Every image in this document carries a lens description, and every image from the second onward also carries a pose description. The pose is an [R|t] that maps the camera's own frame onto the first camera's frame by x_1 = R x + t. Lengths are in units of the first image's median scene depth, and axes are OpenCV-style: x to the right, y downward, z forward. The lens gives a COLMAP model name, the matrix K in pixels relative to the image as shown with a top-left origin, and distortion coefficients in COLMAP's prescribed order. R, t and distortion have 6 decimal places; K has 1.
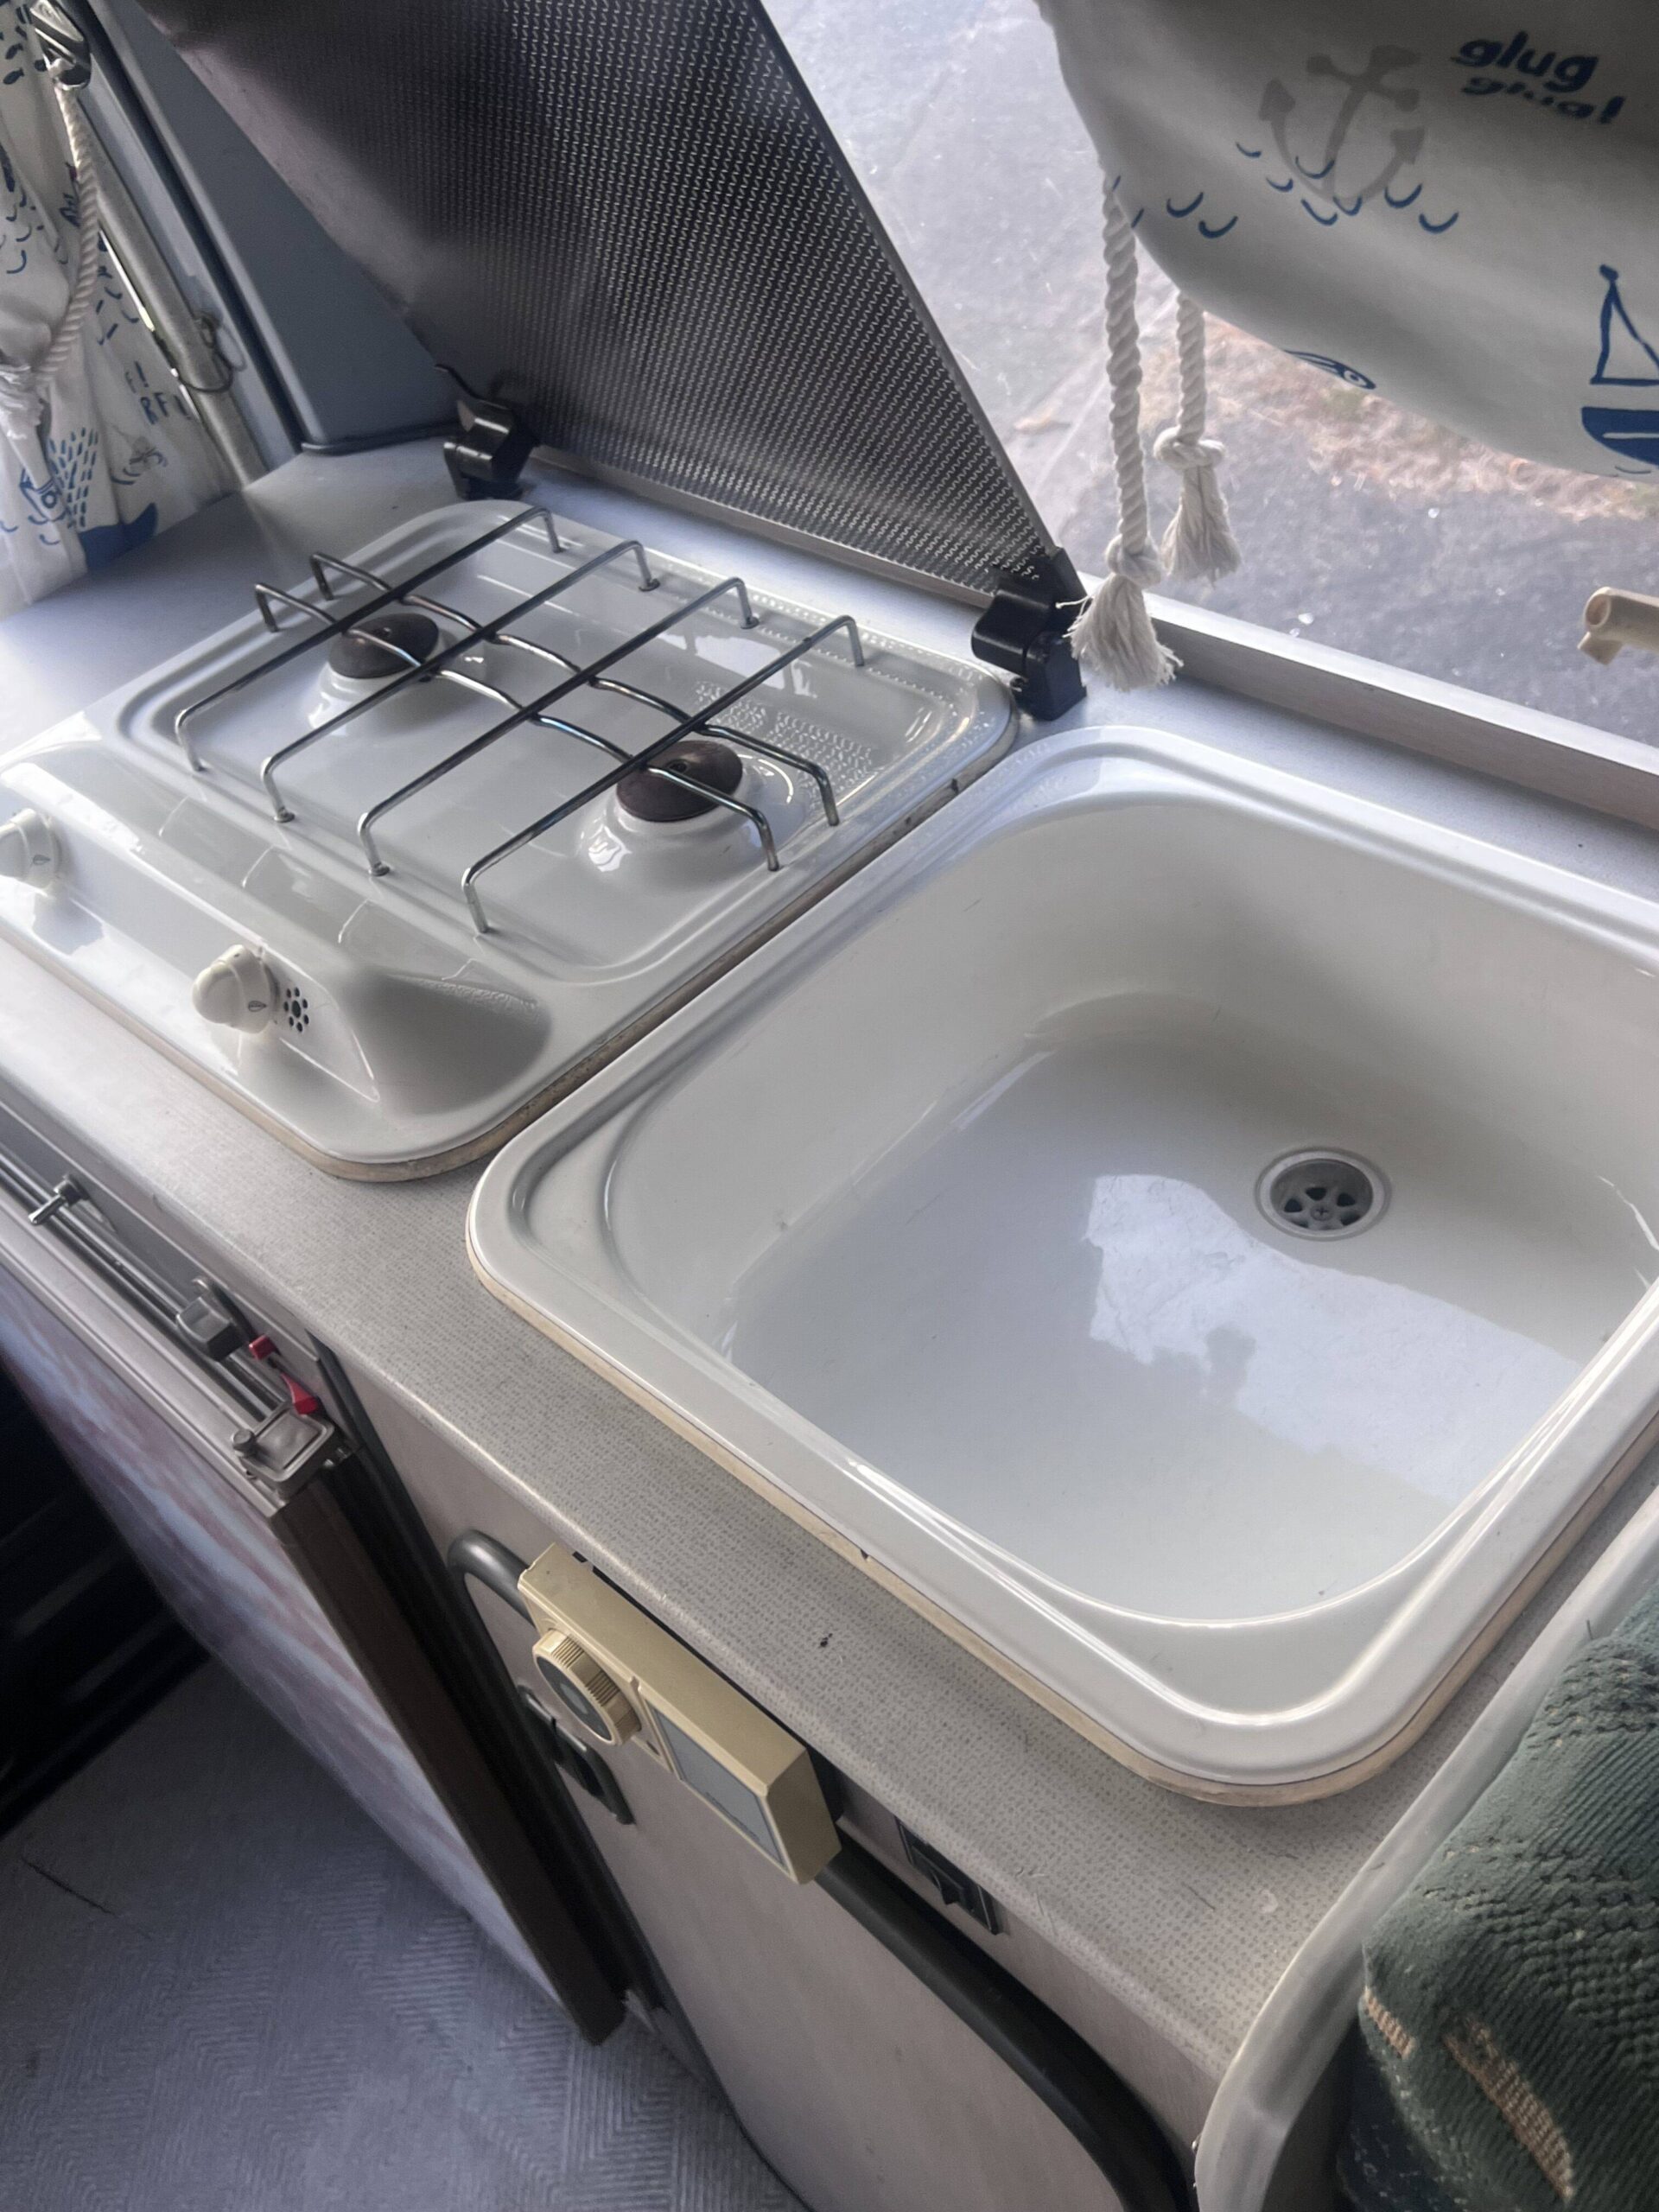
lens RADIAL K [[2061.6, 0, 830.8], [0, 2061.6, 1119.6], [0, 0, 1]] dist [0.003329, 0.002743]
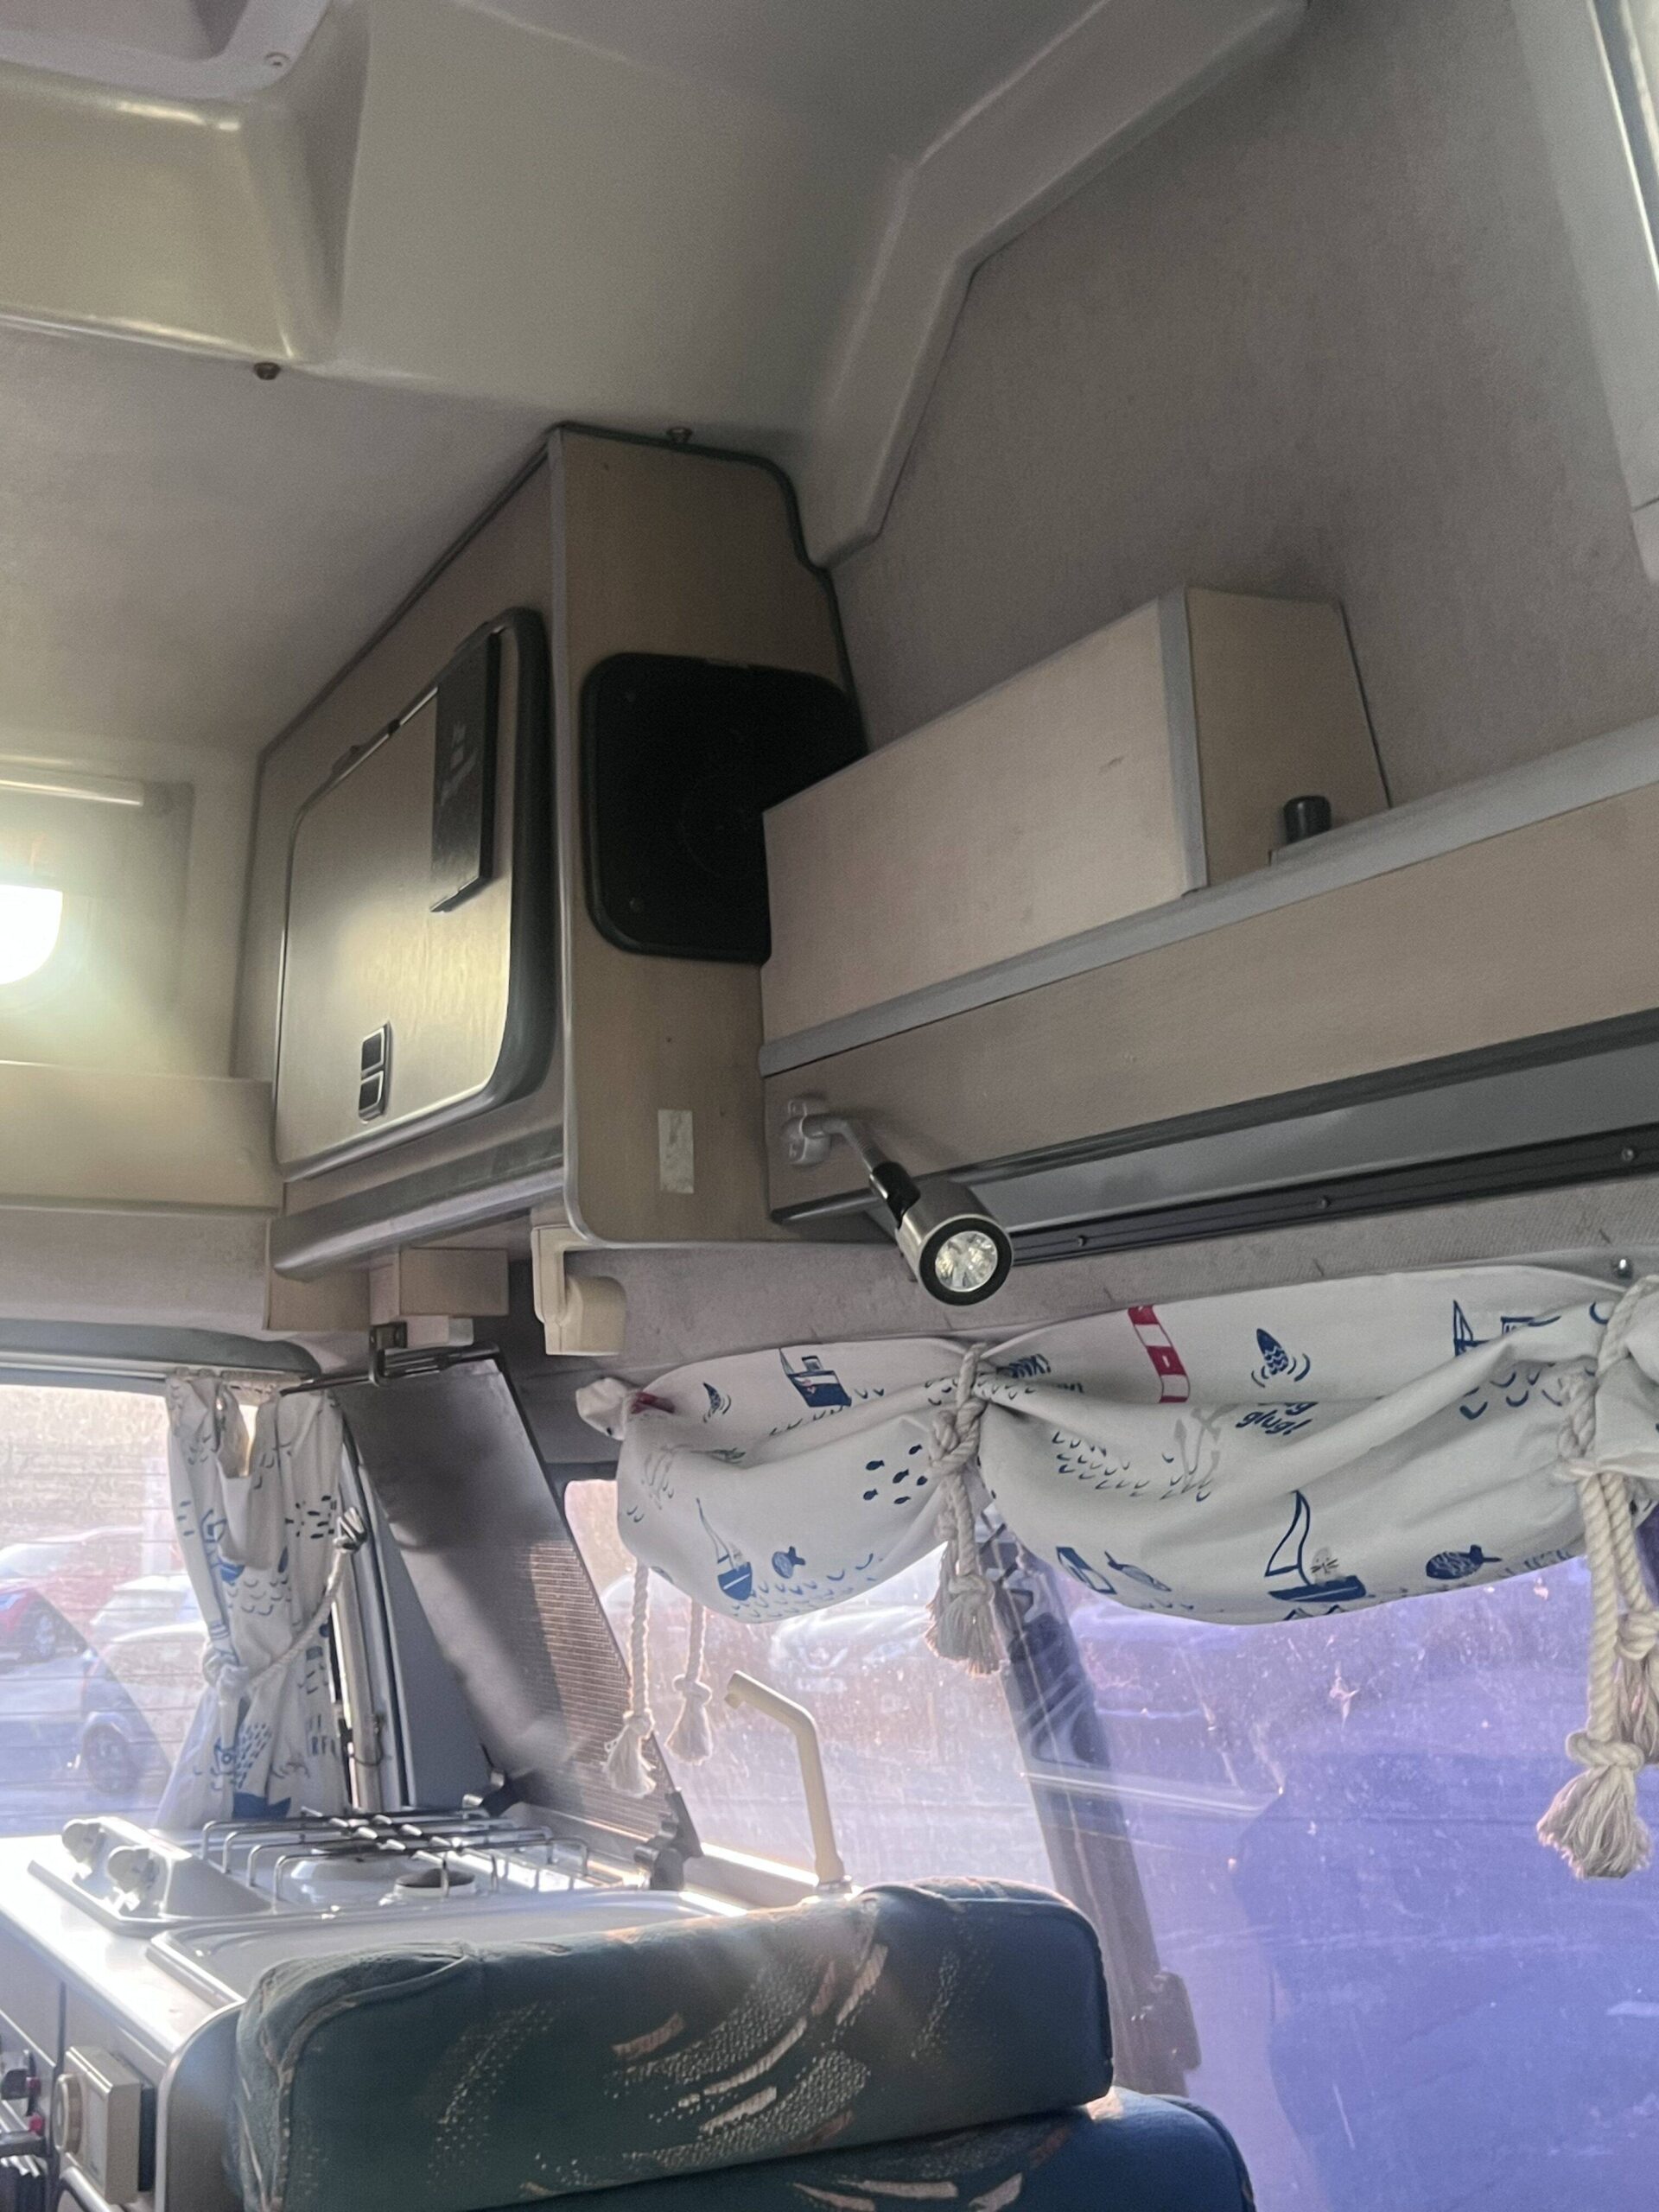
lens RADIAL K [[2587.1, 0, 834.2], [0, 2587.1, 1123.3], [0, 0, 1]] dist [0.173631, -0.486434]
pose [[0.931372, 0.115897, -0.345130, 0.804301], [-0.339033, 0.621570, -0.706192, 0.762508], [0.132677, 0.774738, 0.618205, -0.667922]]
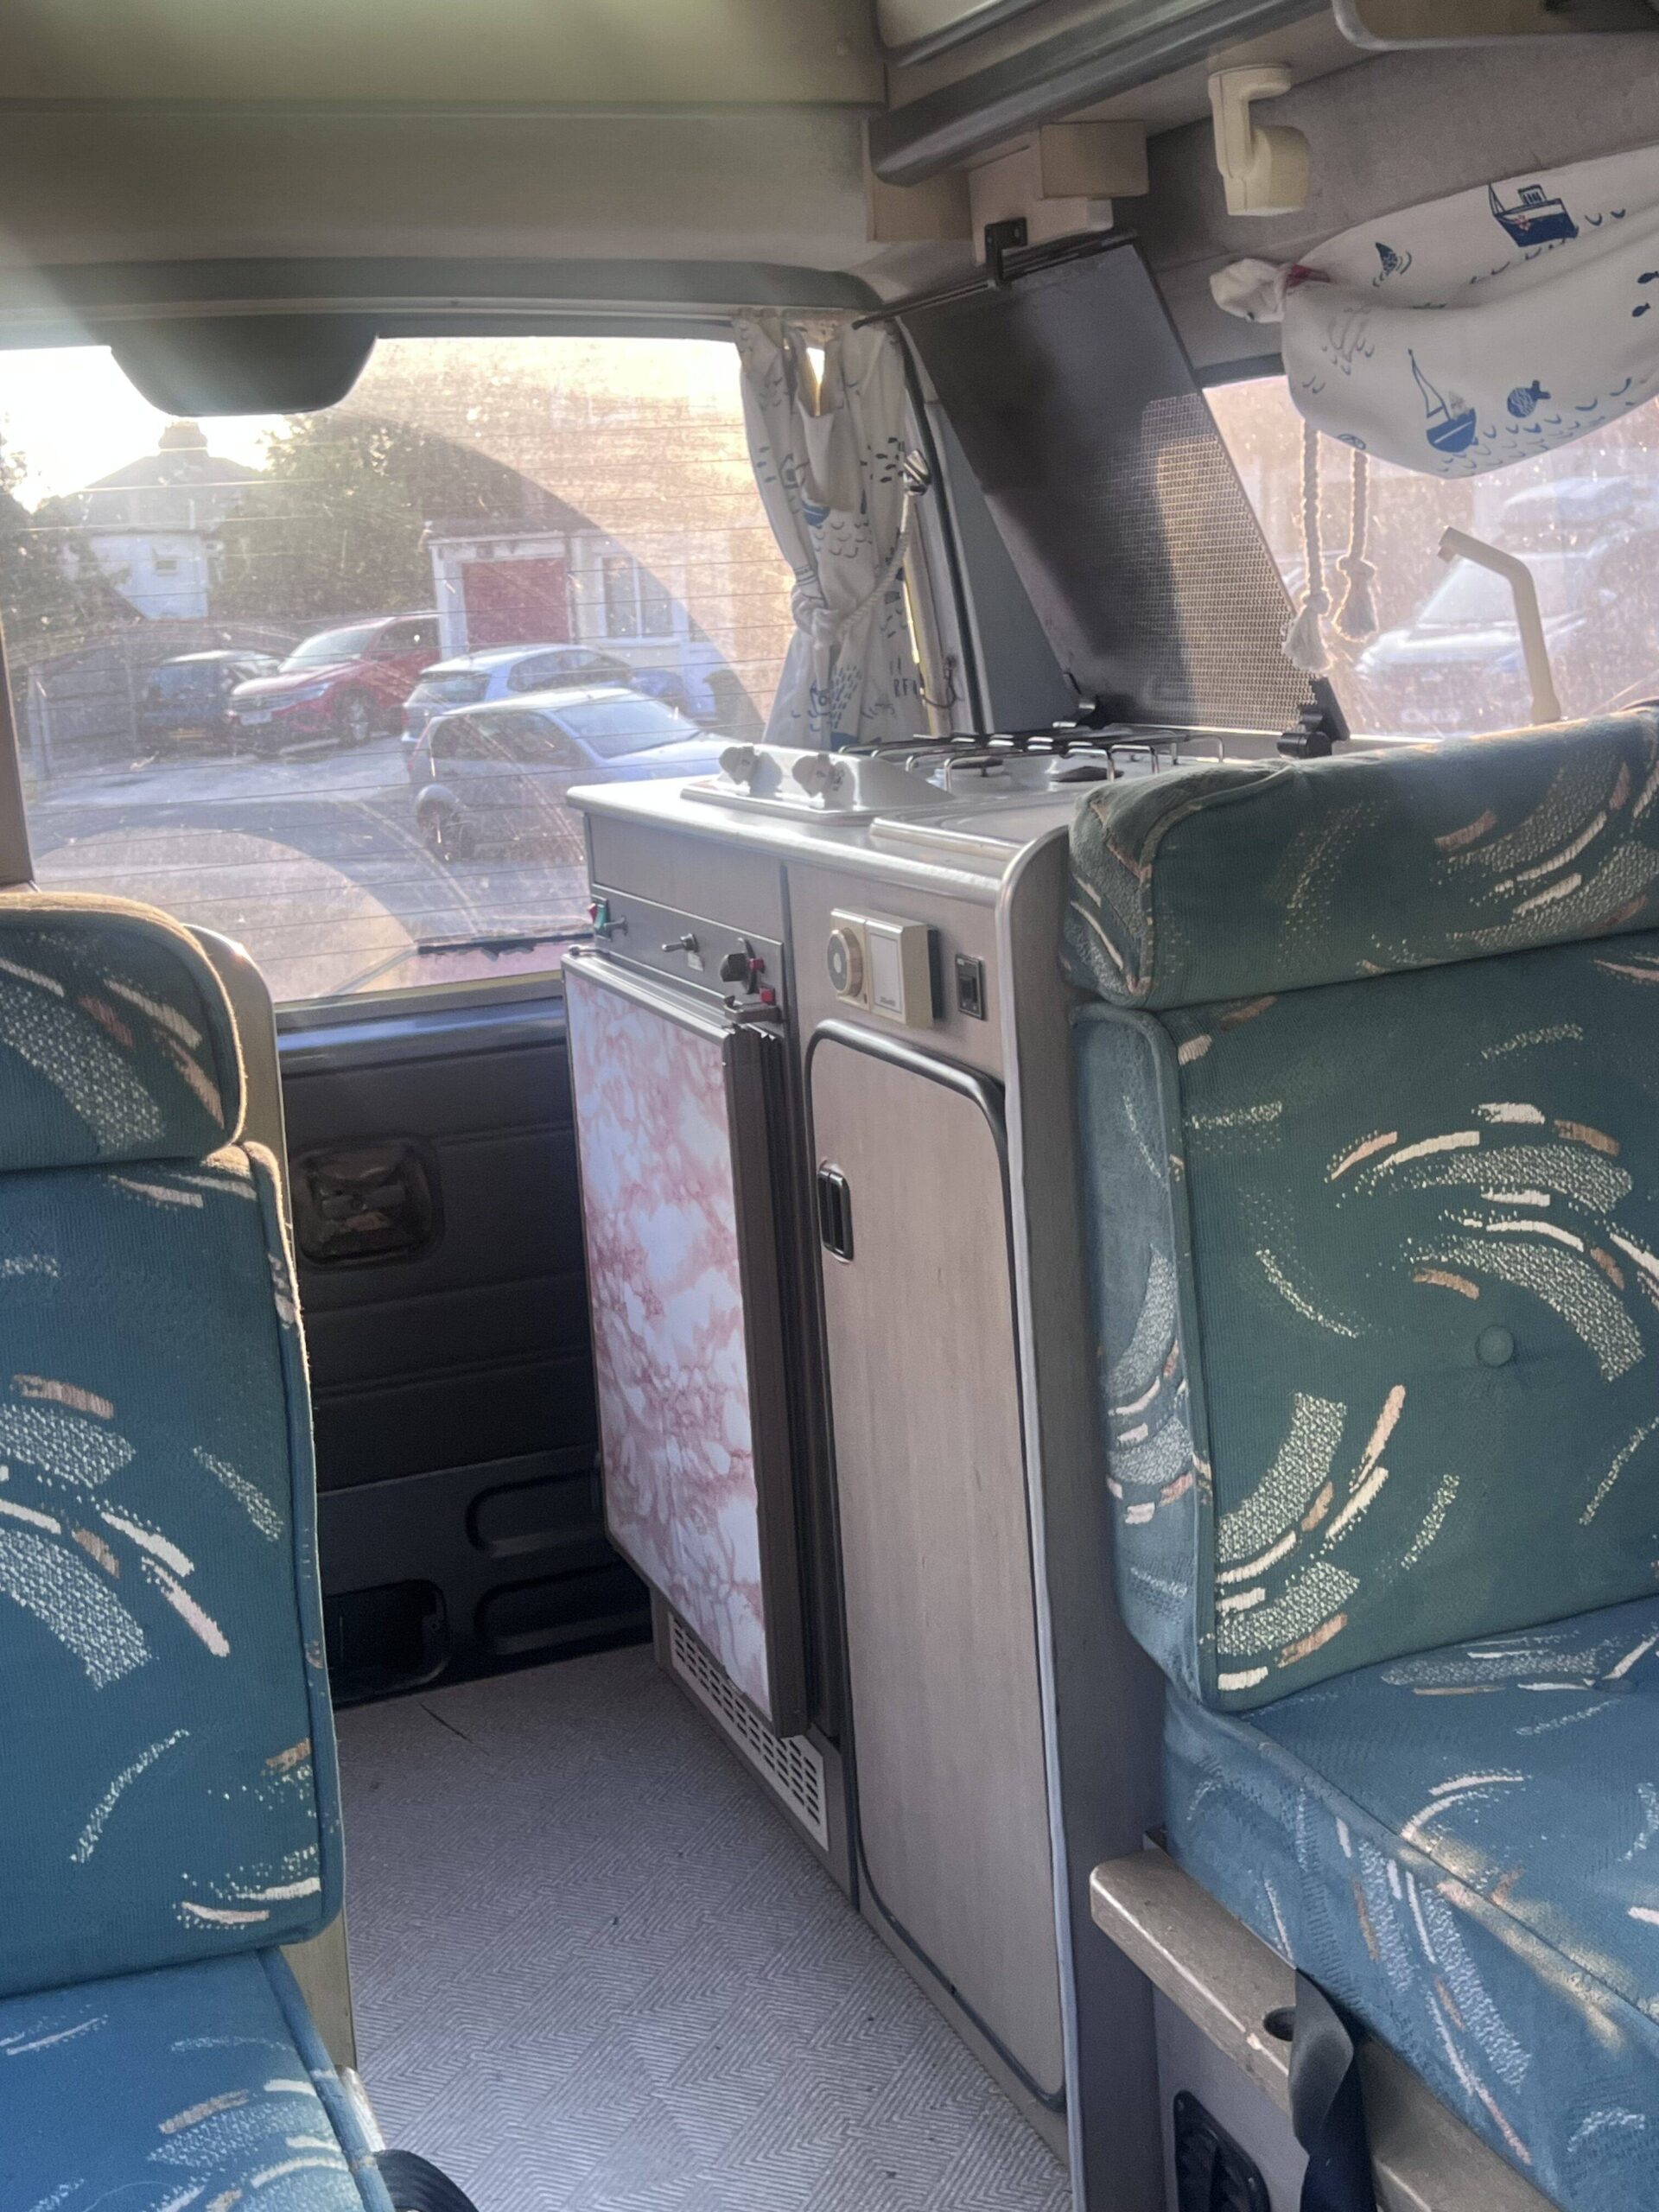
lens RADIAL K [[2588.2, 0, 835.9], [0, 2588.2, 1123.9], [0, 0, 1]] dist [0.173171, -0.580950]
pose [[0.903024, 0.194142, -0.383218, 0.578970], [-0.353941, 0.841787, -0.407579, 0.961556], [0.243460, 0.503690, 0.828869, -0.663788]]
